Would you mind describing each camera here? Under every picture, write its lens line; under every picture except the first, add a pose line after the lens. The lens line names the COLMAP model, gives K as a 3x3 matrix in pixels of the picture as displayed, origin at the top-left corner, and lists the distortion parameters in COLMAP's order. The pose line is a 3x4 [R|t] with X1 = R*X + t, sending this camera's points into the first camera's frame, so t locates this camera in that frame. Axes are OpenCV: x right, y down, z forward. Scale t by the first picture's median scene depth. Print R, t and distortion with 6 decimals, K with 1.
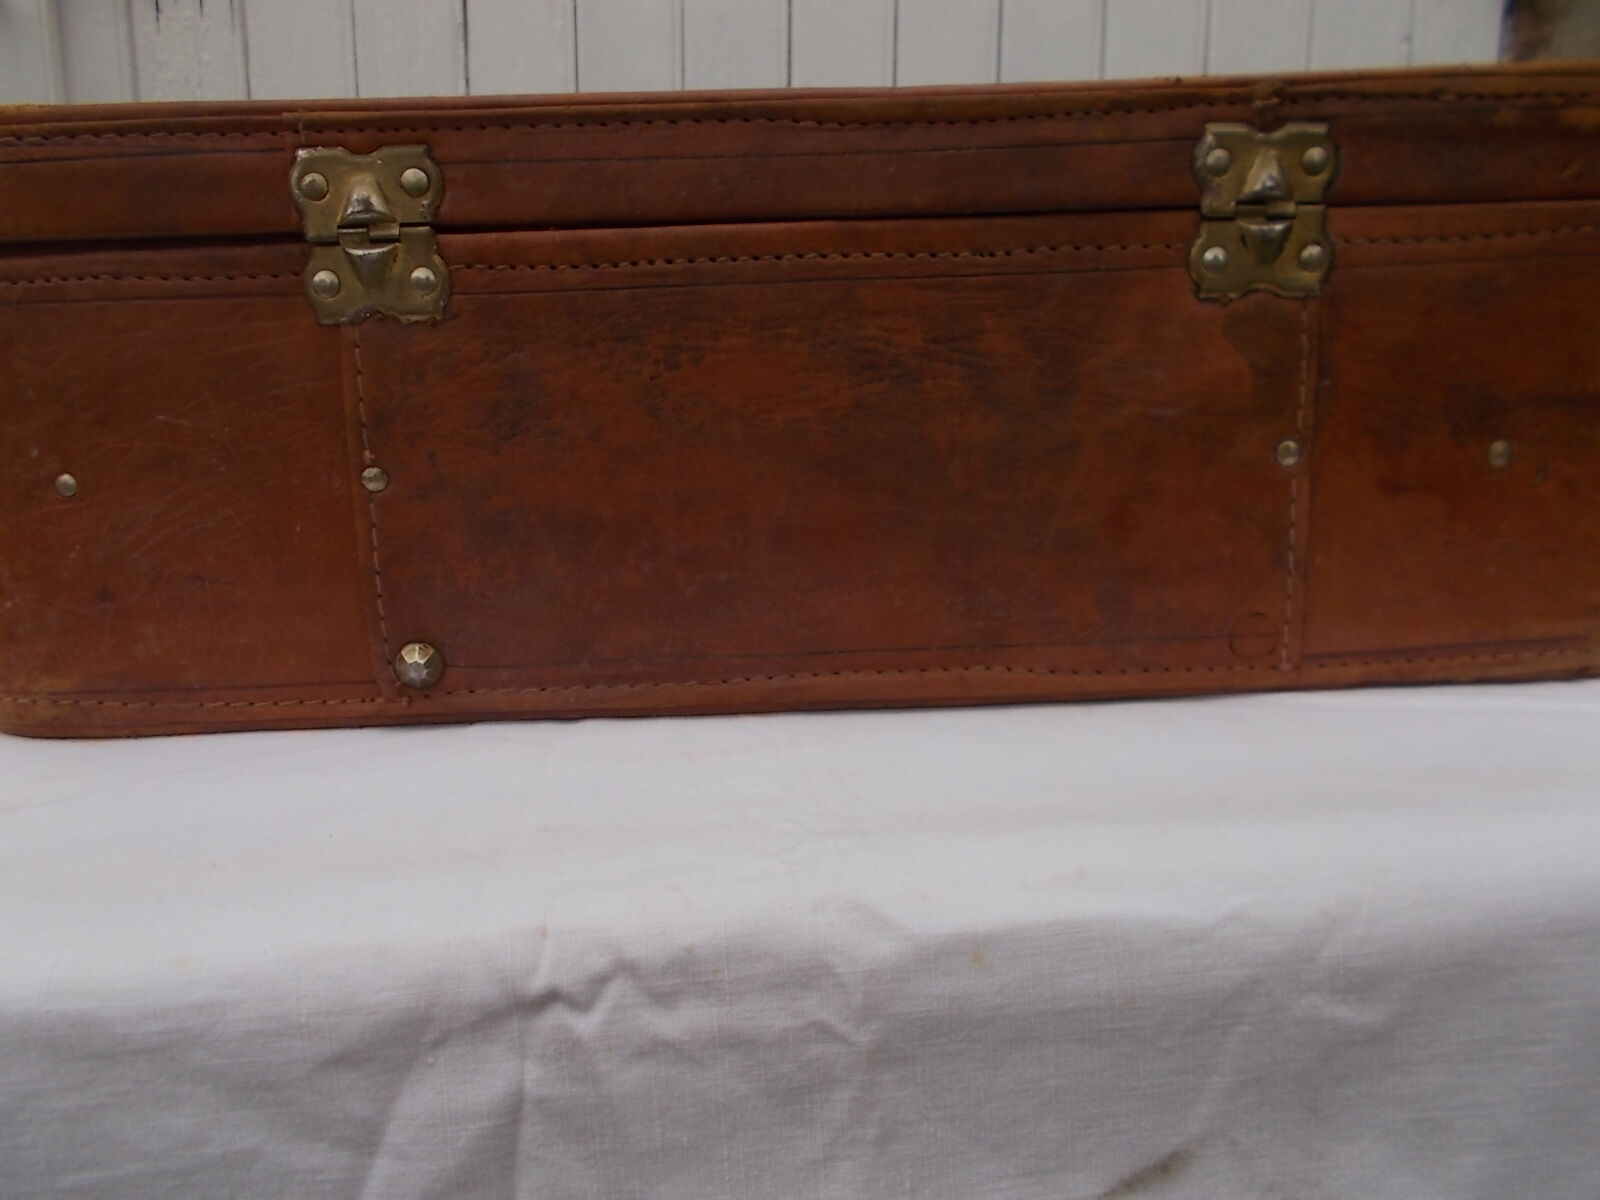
lens RADIAL K [[1208.5, 0, 800.0], [0, 1208.5, 600.0], [0, 0, 1]] dist [0.007243, -0.019013]
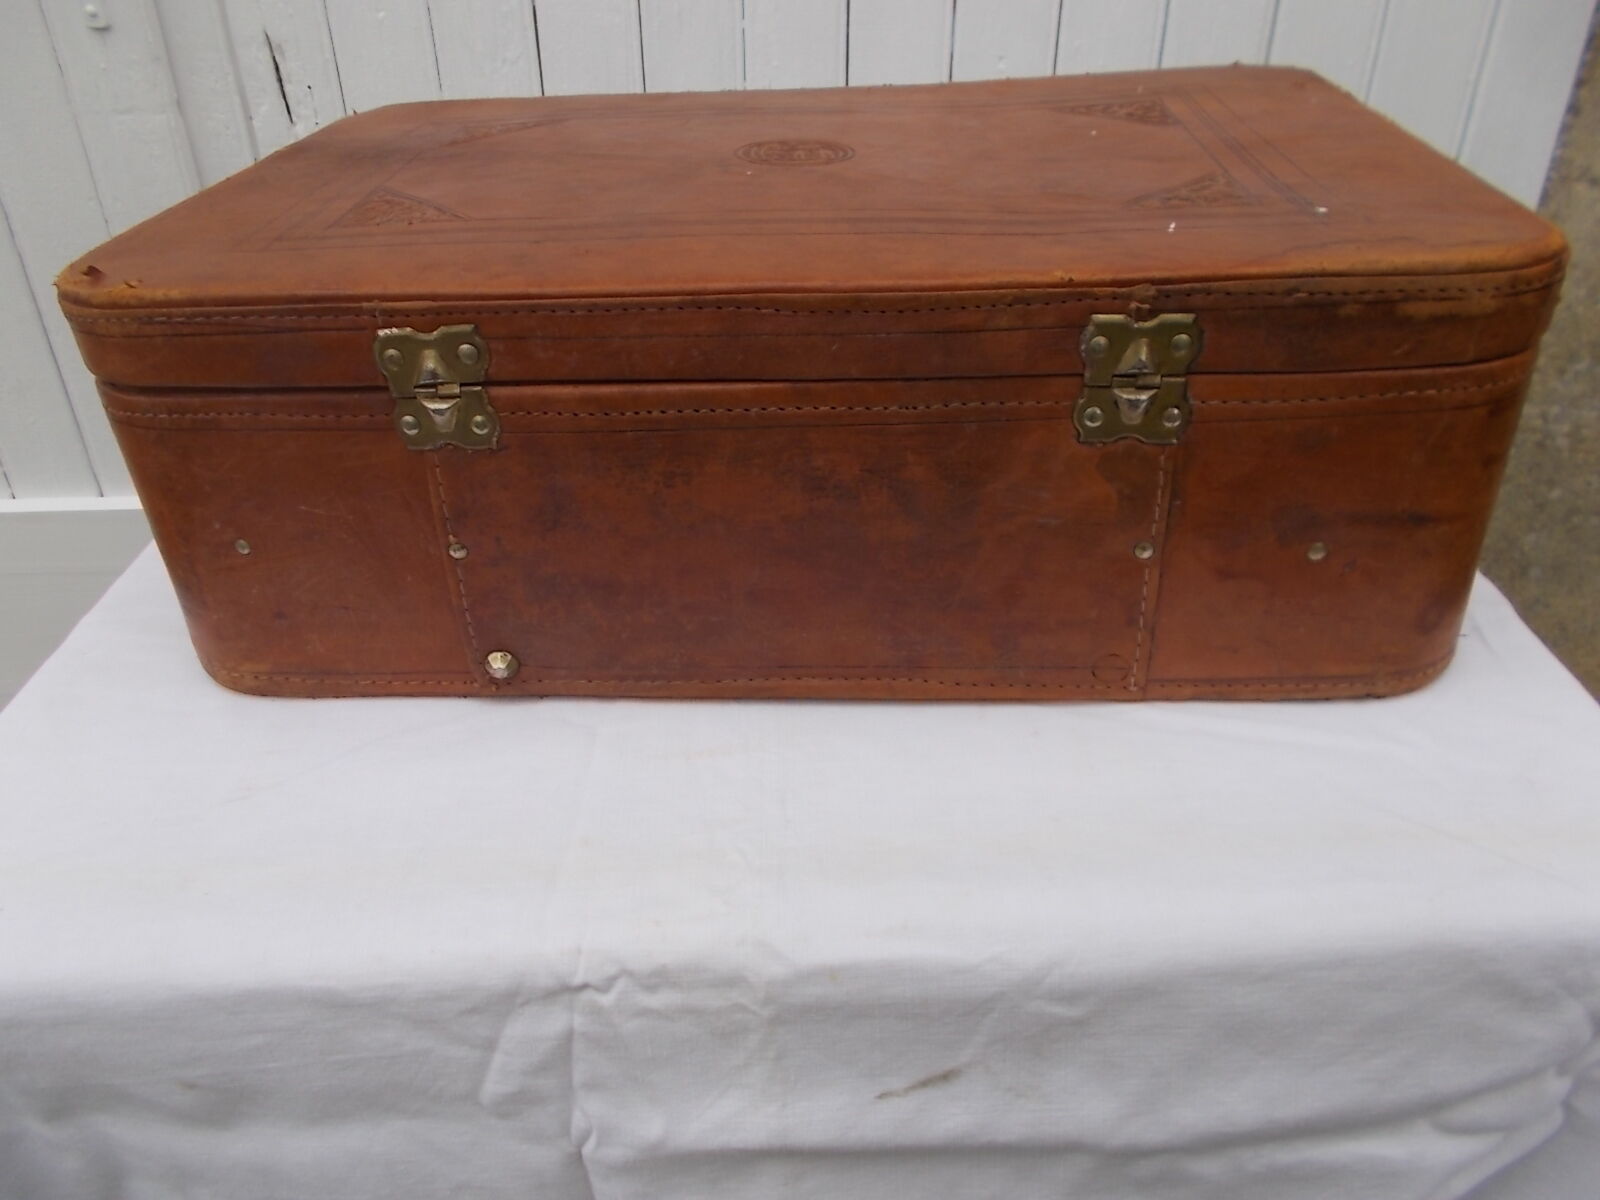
lens RADIAL K [[1233.8, 0, 800.0], [0, 1233.8, 600.0], [0, 0, 1]] dist [0.005245, 0.004833]
pose [[0.995684, 0.038948, -0.084241, 0.157666], [-0.005900, 0.932407, 0.361363, -0.571732], [0.092621, -0.359306, 0.928612, -0.290604]]
